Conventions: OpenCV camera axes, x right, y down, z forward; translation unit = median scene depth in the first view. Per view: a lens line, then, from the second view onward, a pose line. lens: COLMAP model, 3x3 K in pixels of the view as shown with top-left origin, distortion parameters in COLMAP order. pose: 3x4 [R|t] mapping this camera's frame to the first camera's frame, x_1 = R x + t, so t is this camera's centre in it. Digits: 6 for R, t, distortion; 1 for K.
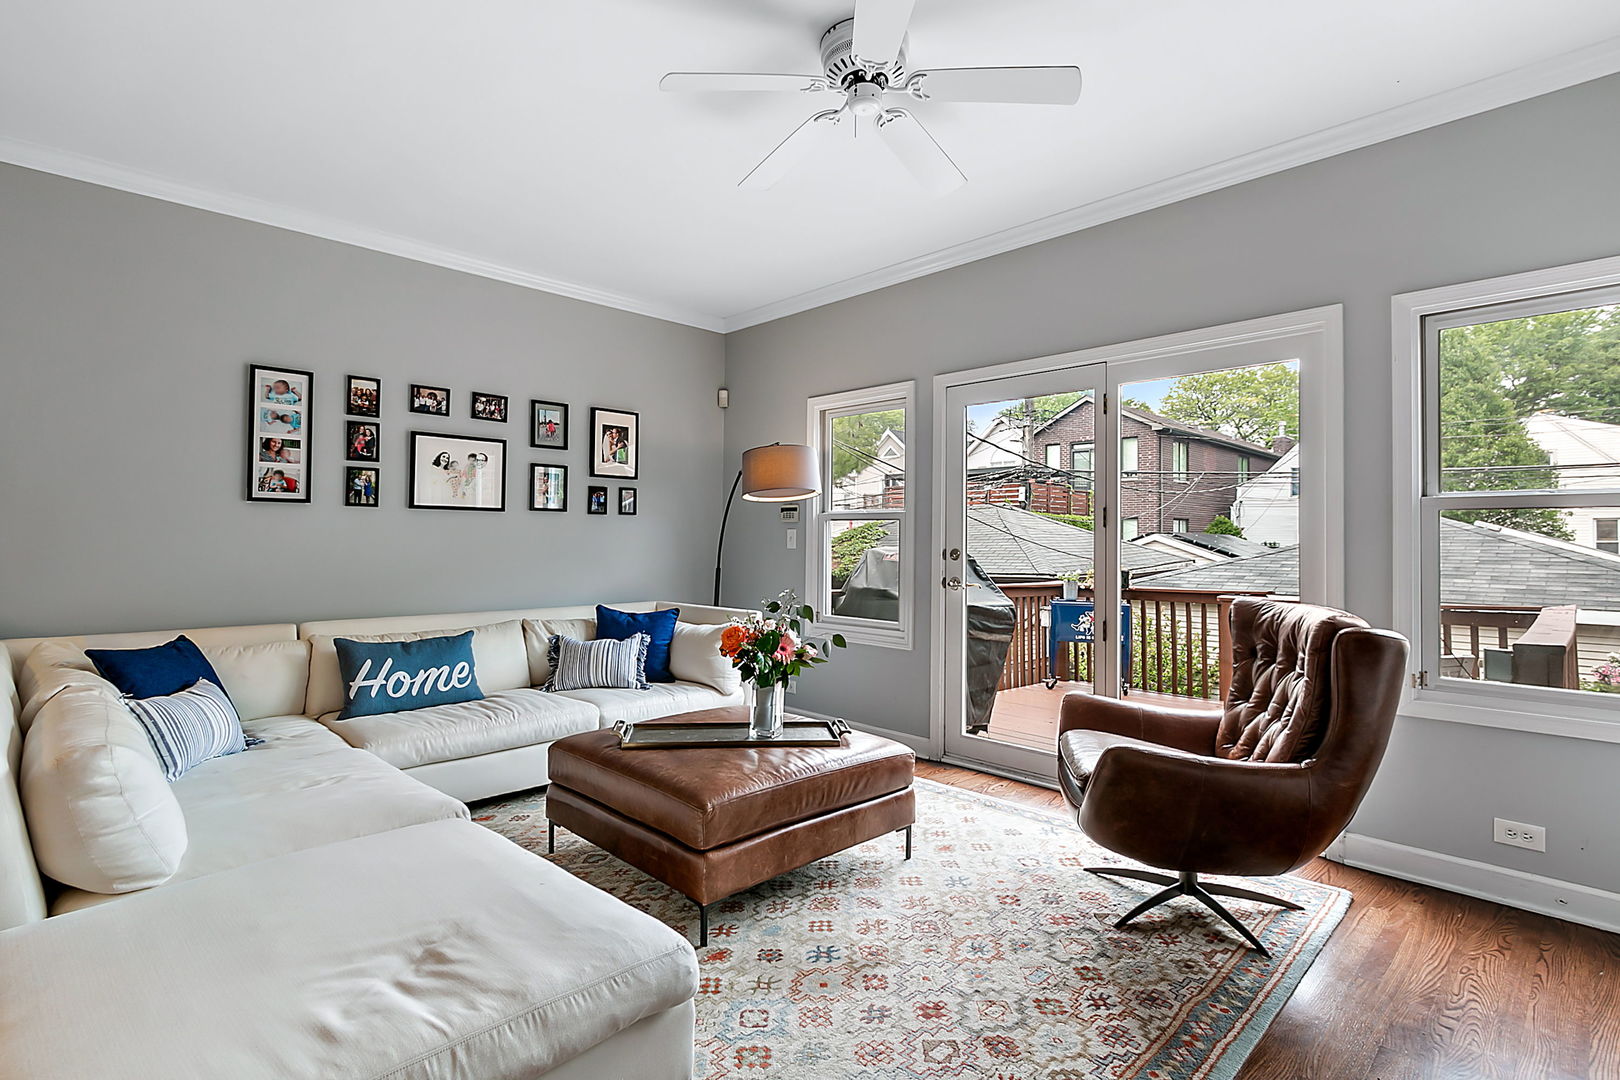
lens RADIAL K [[784.2, 0, 810.1], [0, 784.2, 509.4], [0, 0, 1]] dist [-0.002678, -0.001166]
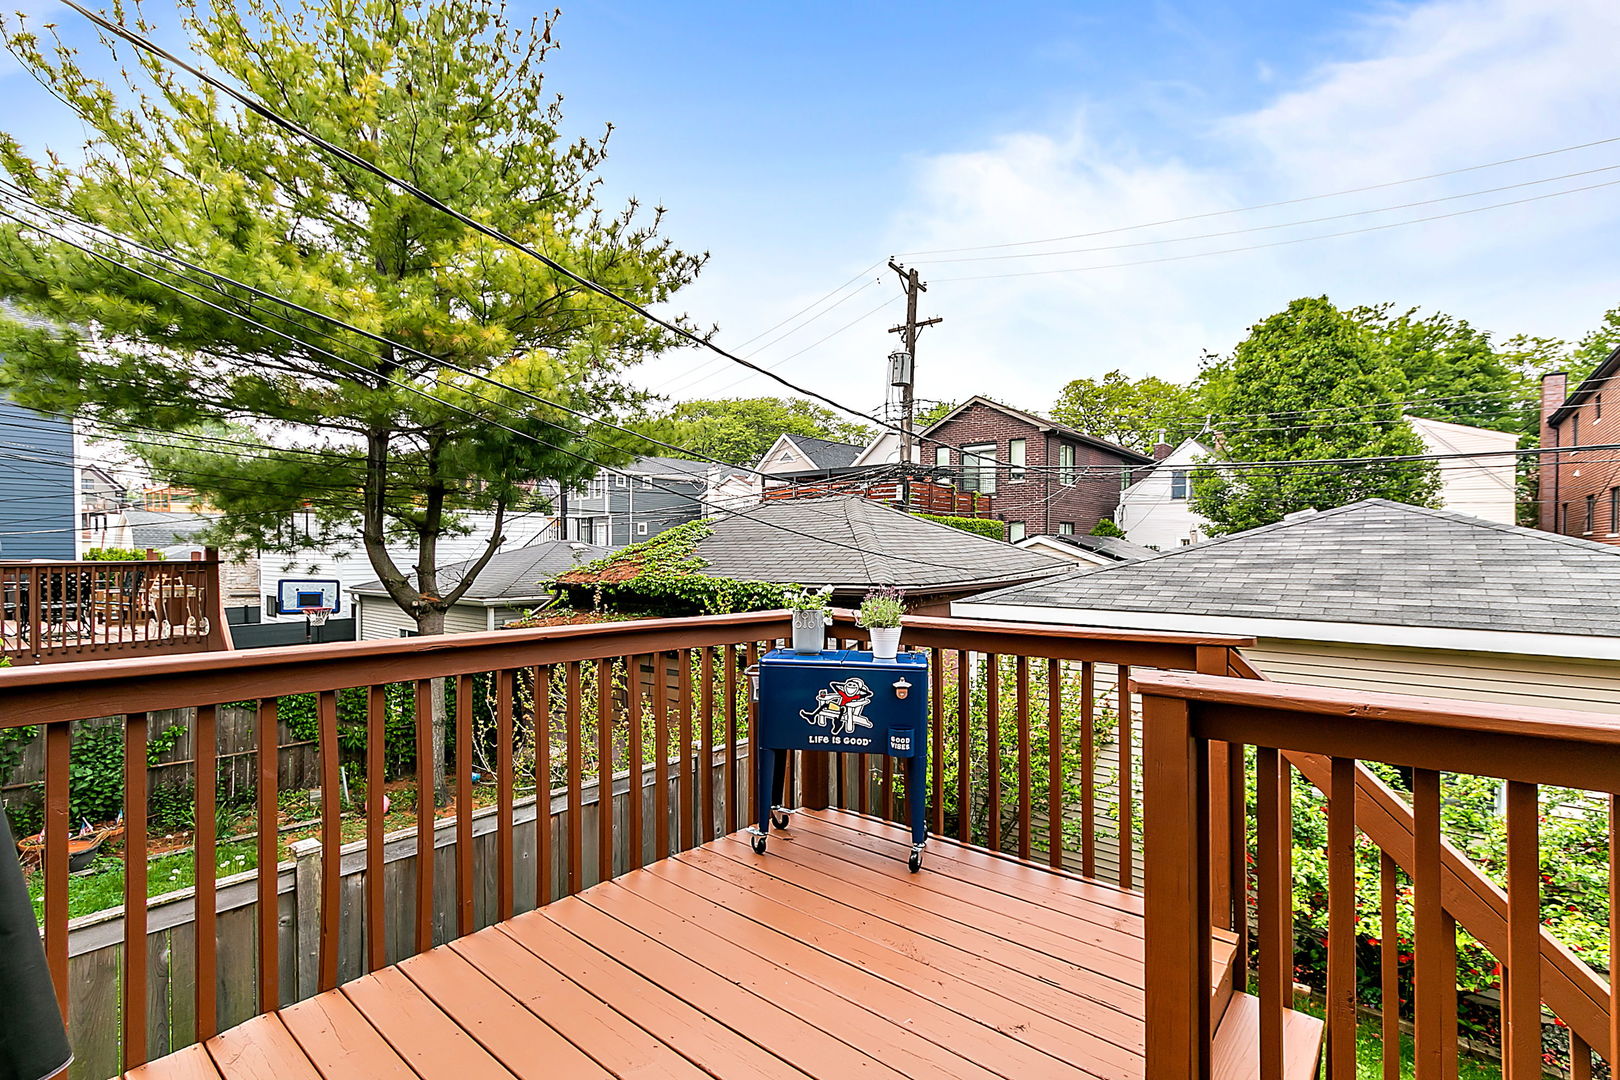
lens RADIAL K [[736.0, 0, 804.5], [0, 736.0, 547.9], [0, 0, 1]] dist [0.000161, -0.000044]
pose [[0.995253, -0.005976, 0.097135, 0.072456], [0.002042, 0.999175, 0.040558, 0.009262], [-0.097297, -0.040167, 0.994444, 0.144380]]
